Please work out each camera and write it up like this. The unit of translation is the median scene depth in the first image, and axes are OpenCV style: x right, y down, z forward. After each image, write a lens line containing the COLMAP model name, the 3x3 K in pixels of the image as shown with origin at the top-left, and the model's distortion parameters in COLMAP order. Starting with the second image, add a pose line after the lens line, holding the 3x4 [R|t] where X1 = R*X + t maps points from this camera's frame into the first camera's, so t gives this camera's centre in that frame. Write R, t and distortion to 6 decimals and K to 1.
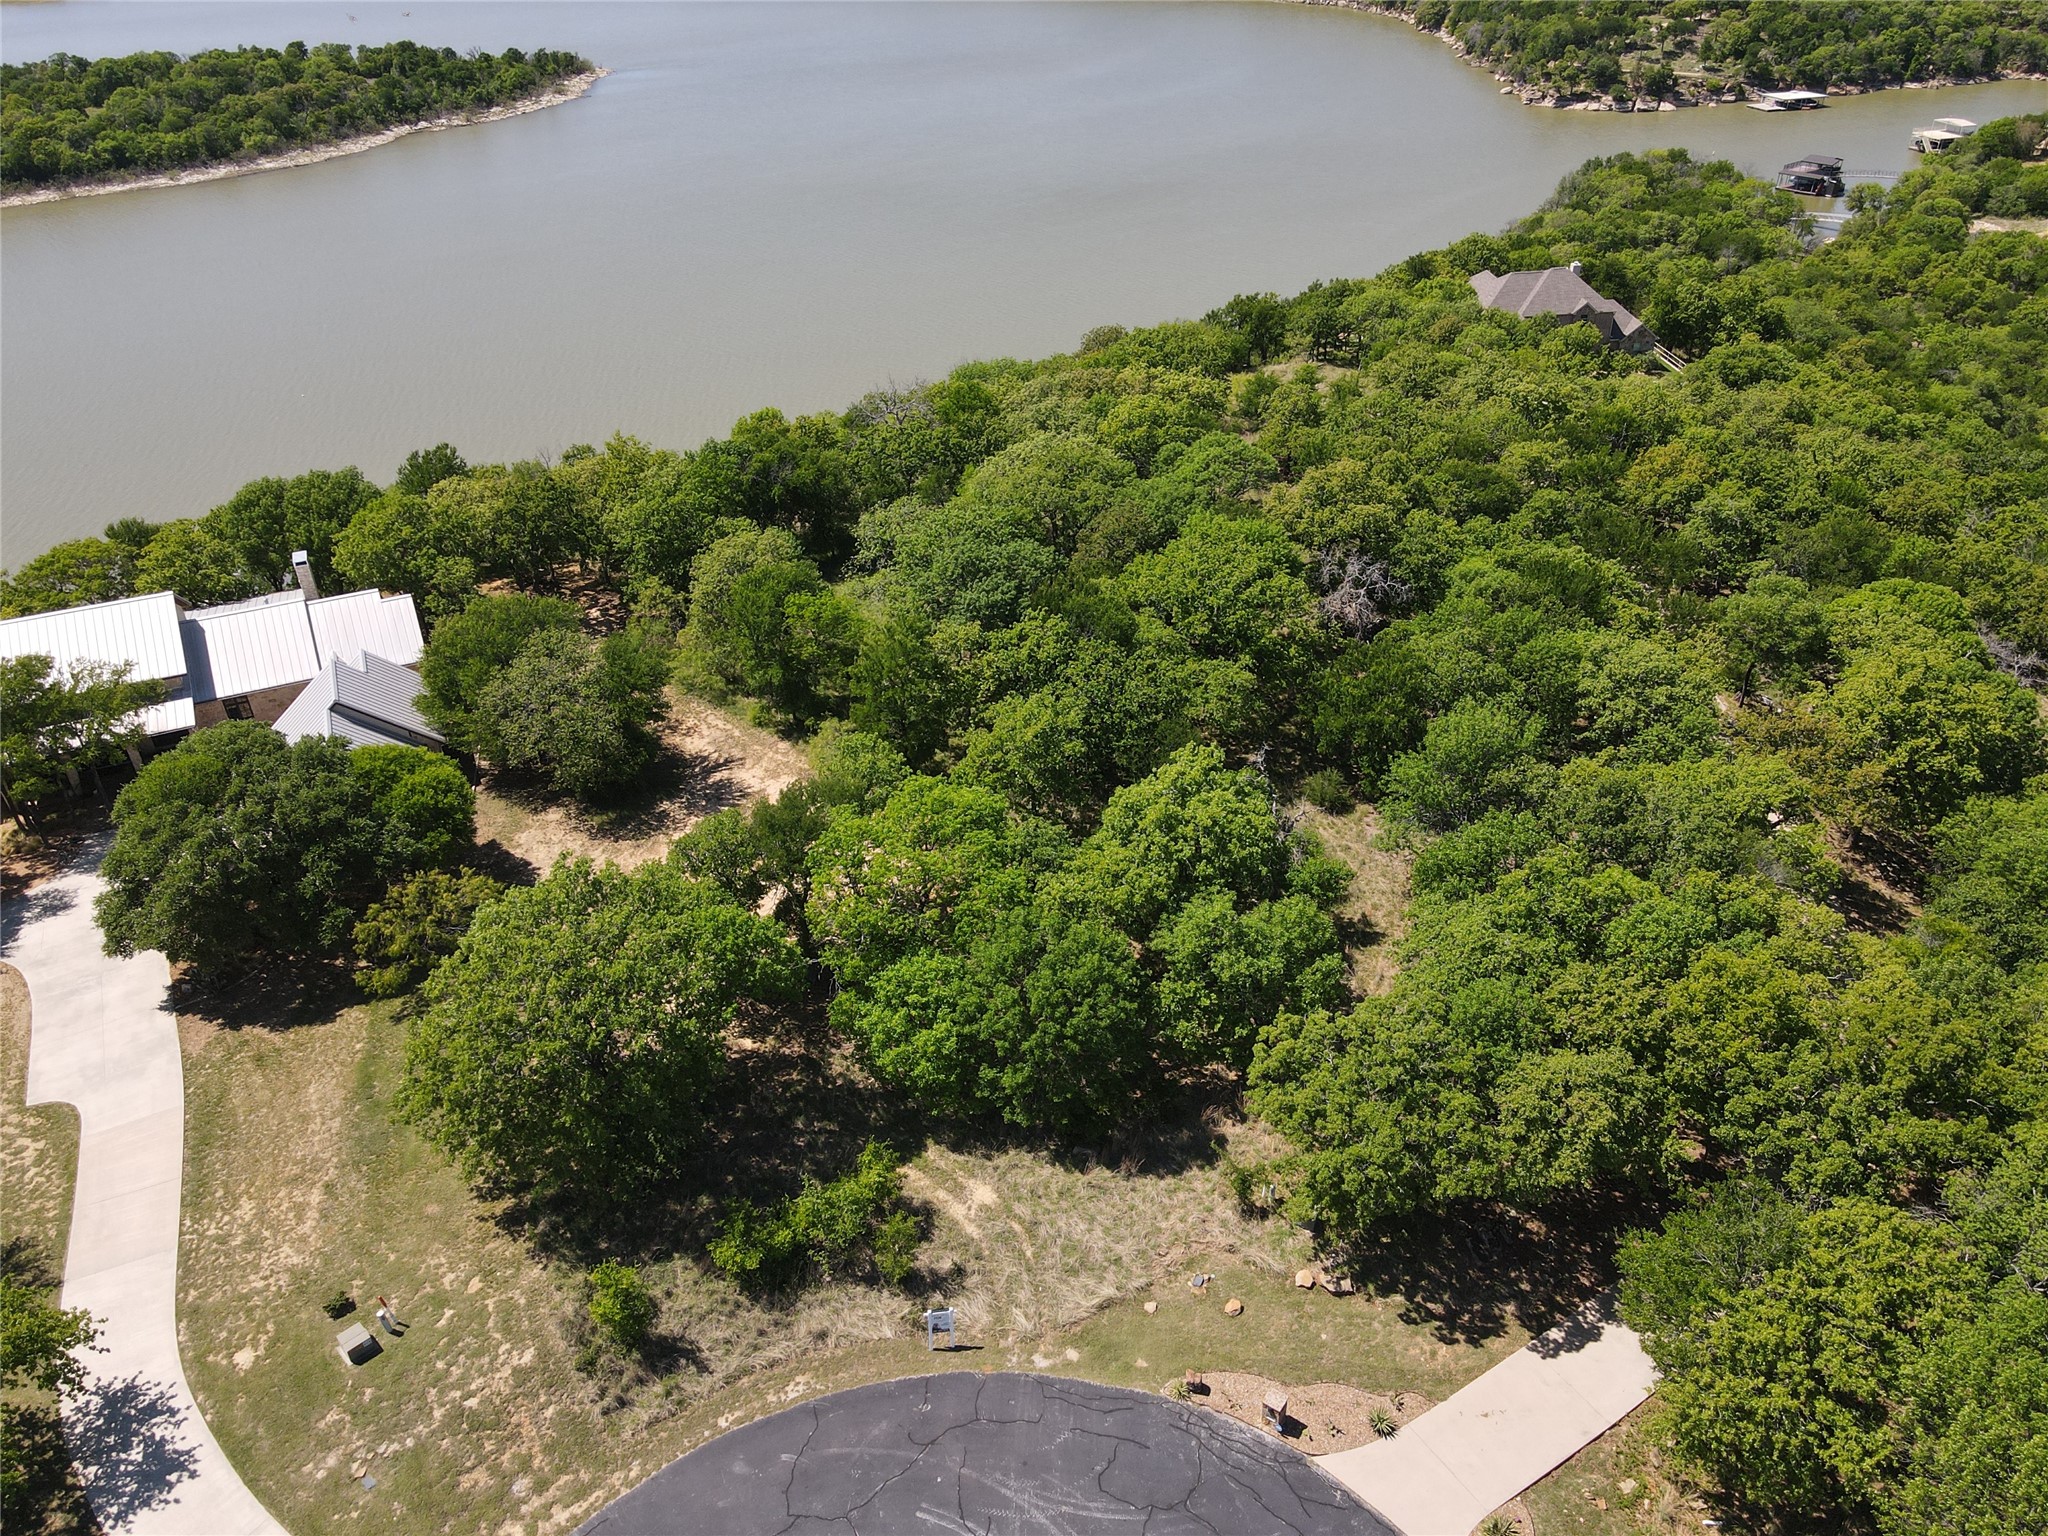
lens RADIAL K [[1494.4, 0, 1029.6], [0, 1494.4, 766.0], [0, 0, 1]] dist [0.017839, 0.001671]
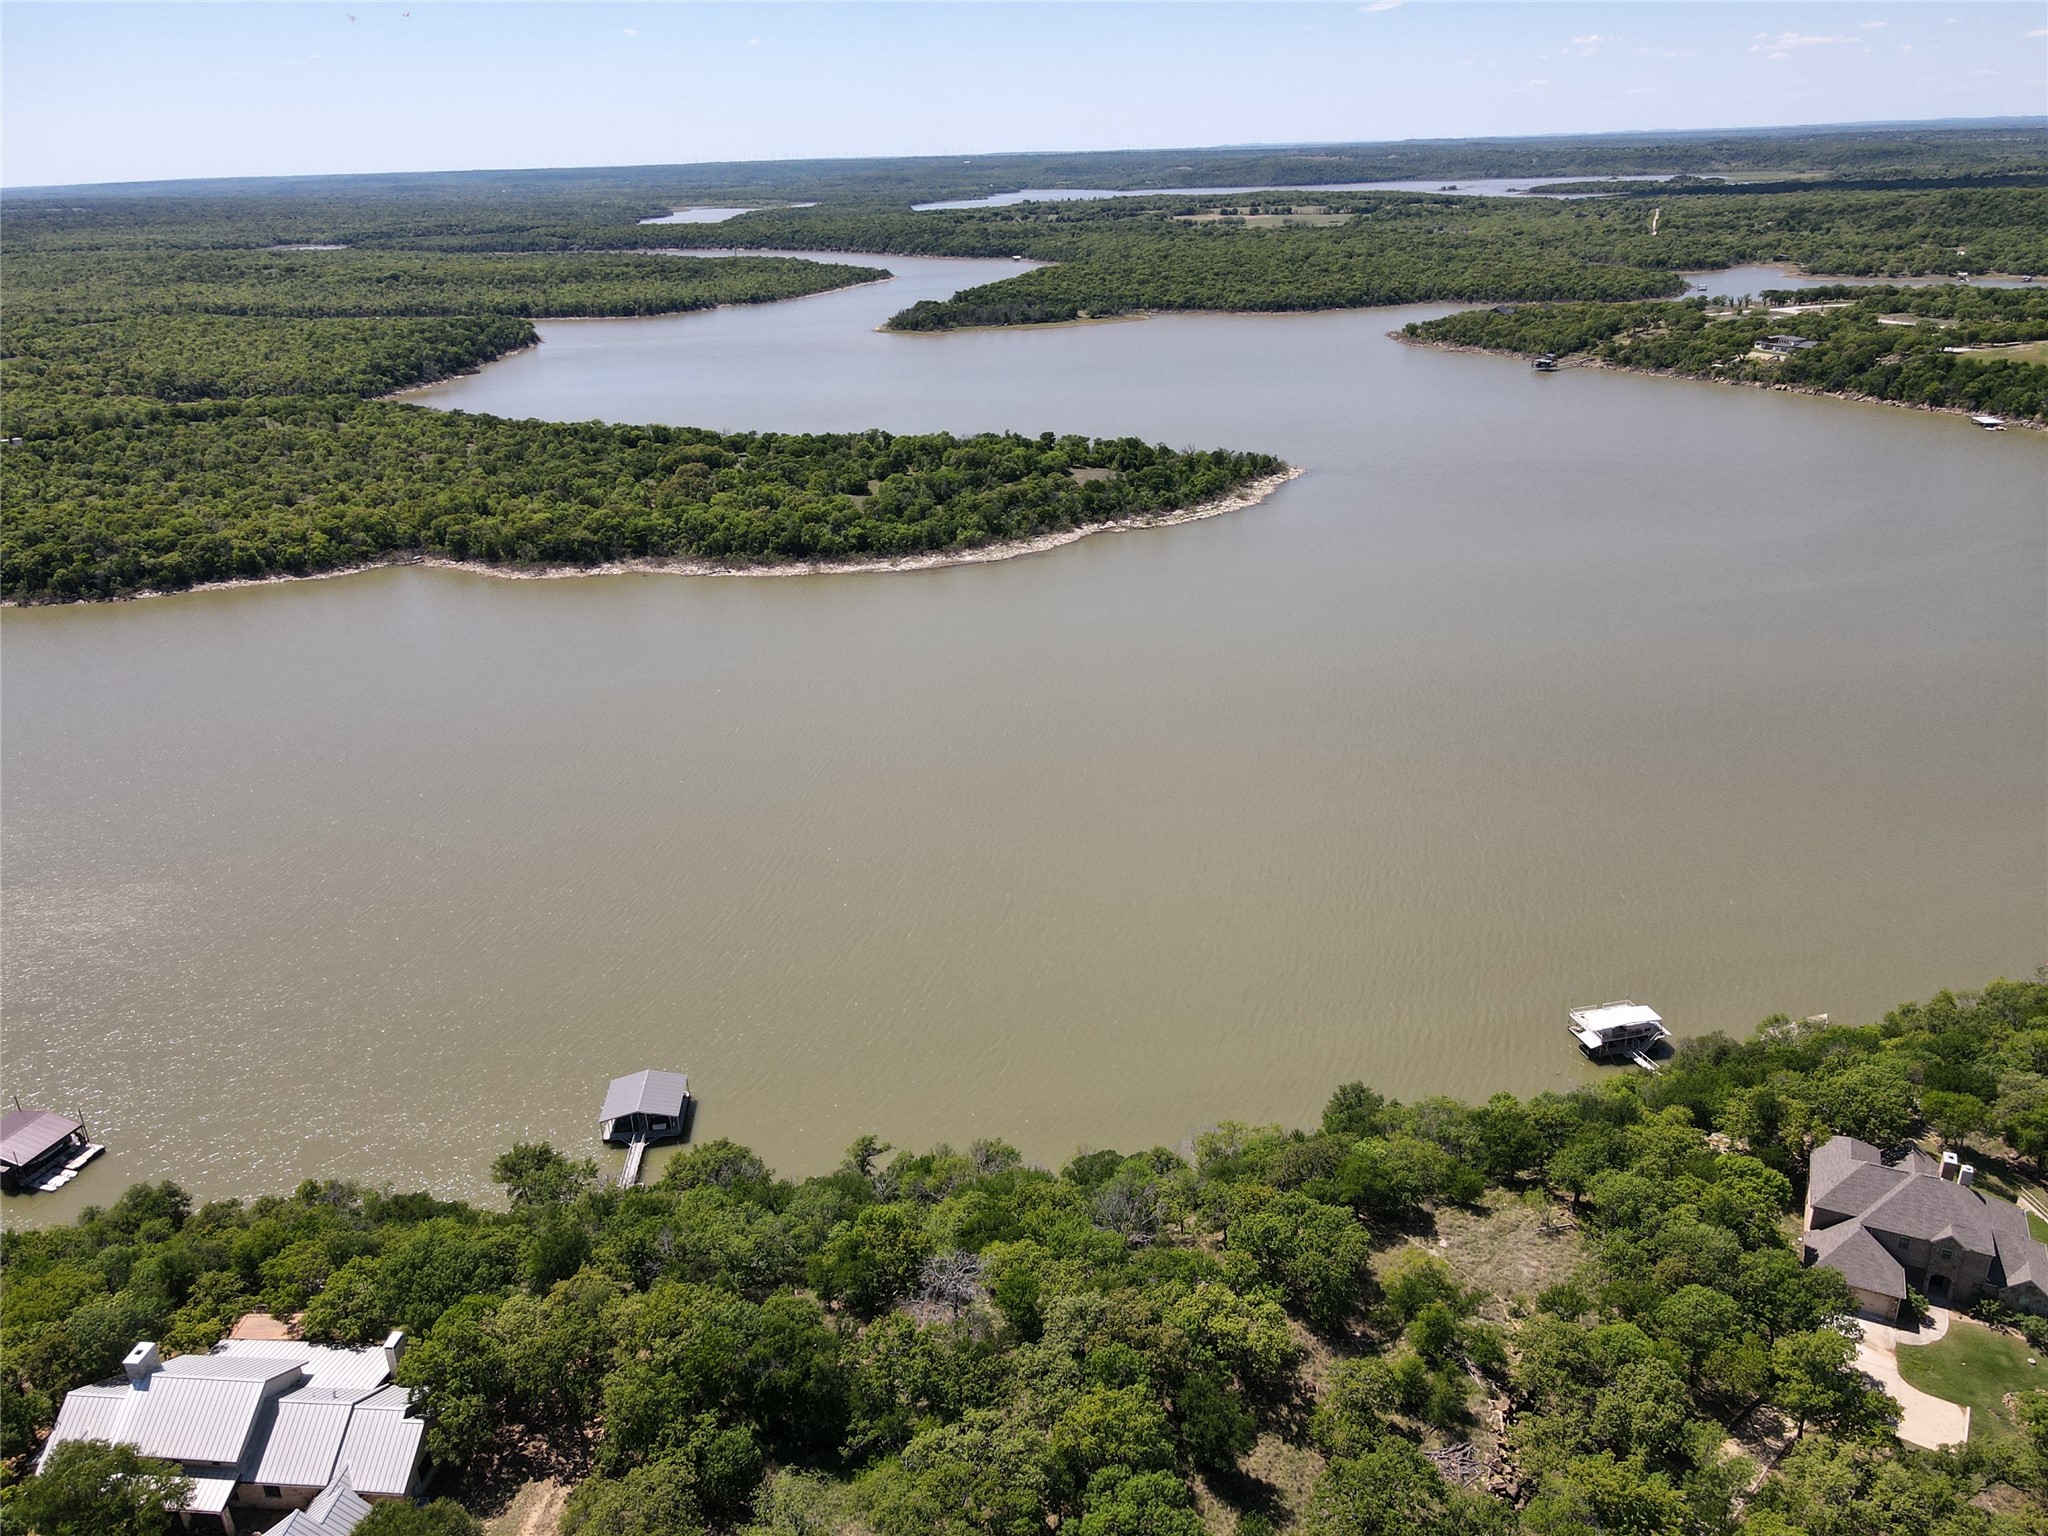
lens RADIAL K [[1502.0, 0, 1028.4], [0, 1502.0, 747.0], [0, 0, 1]] dist [0.014581, 0.001781]
pose [[0.871392, 0.182964, -0.455193, 0.521799], [-0.257574, 0.960306, -0.107091, -0.699104], [0.417531, 0.210564, 0.883929, 0.001777]]
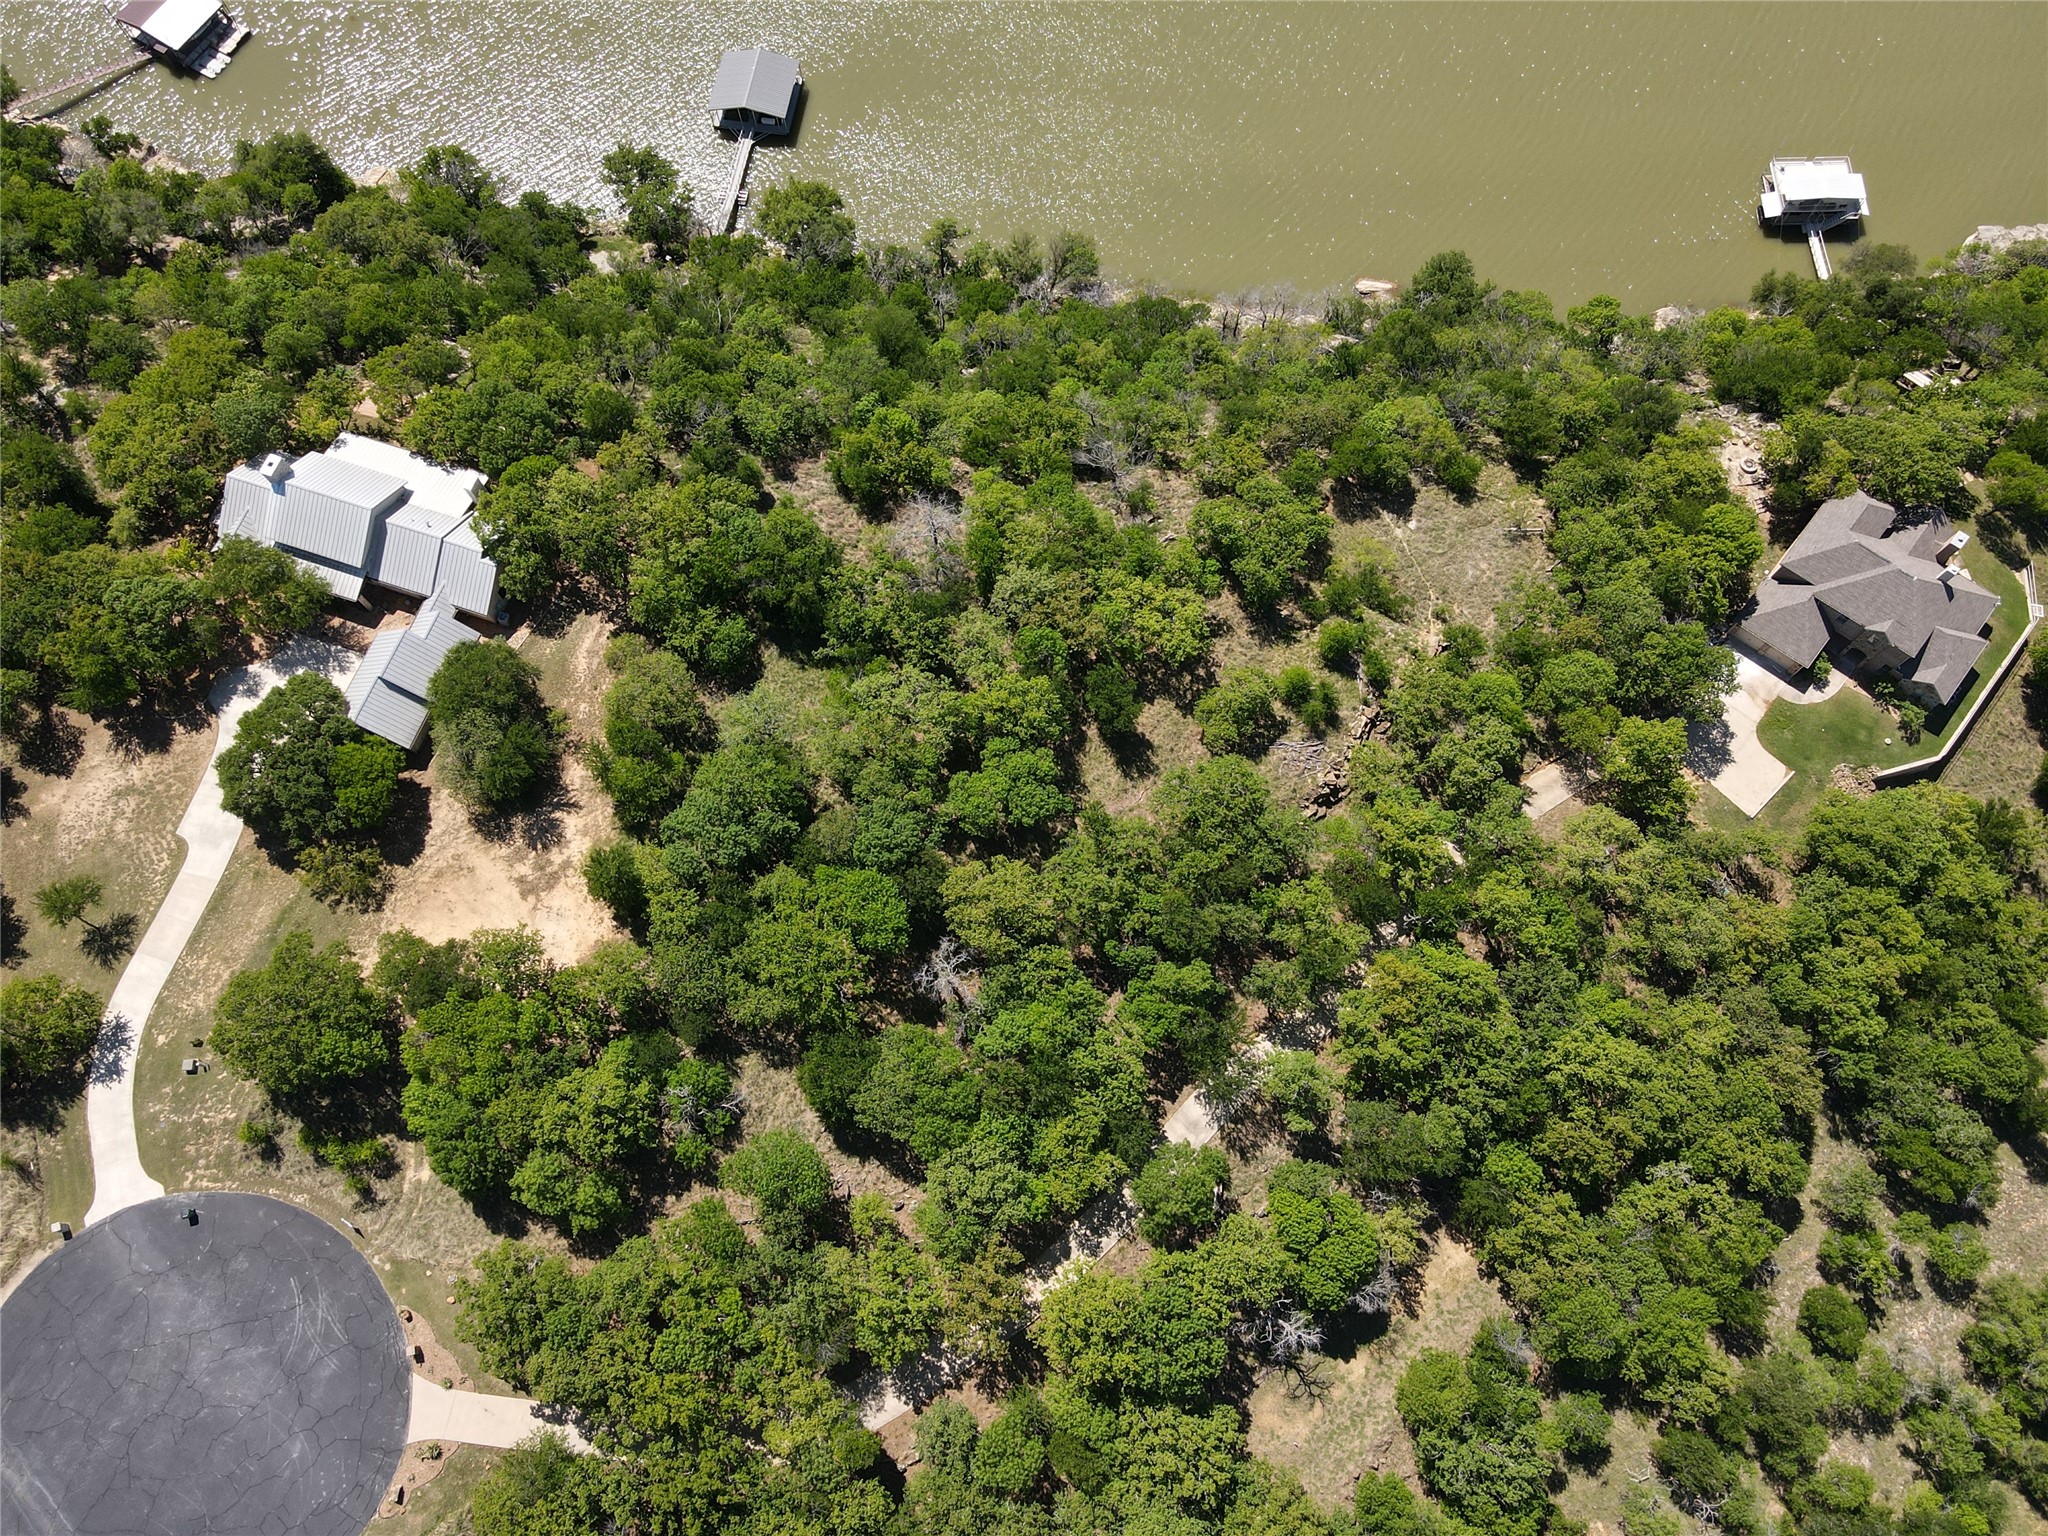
lens RADIAL K [[1496.7, 0, 1029.0], [0, 1496.7, 769.0], [0, 0, 1]] dist [-0.004581, 0.038020]
pose [[0.733719, 0.642190, -0.221921, 0.508583], [-0.361931, 0.645824, 0.672248, -1.327679], [0.575033, -0.412920, 0.706282, 0.157248]]
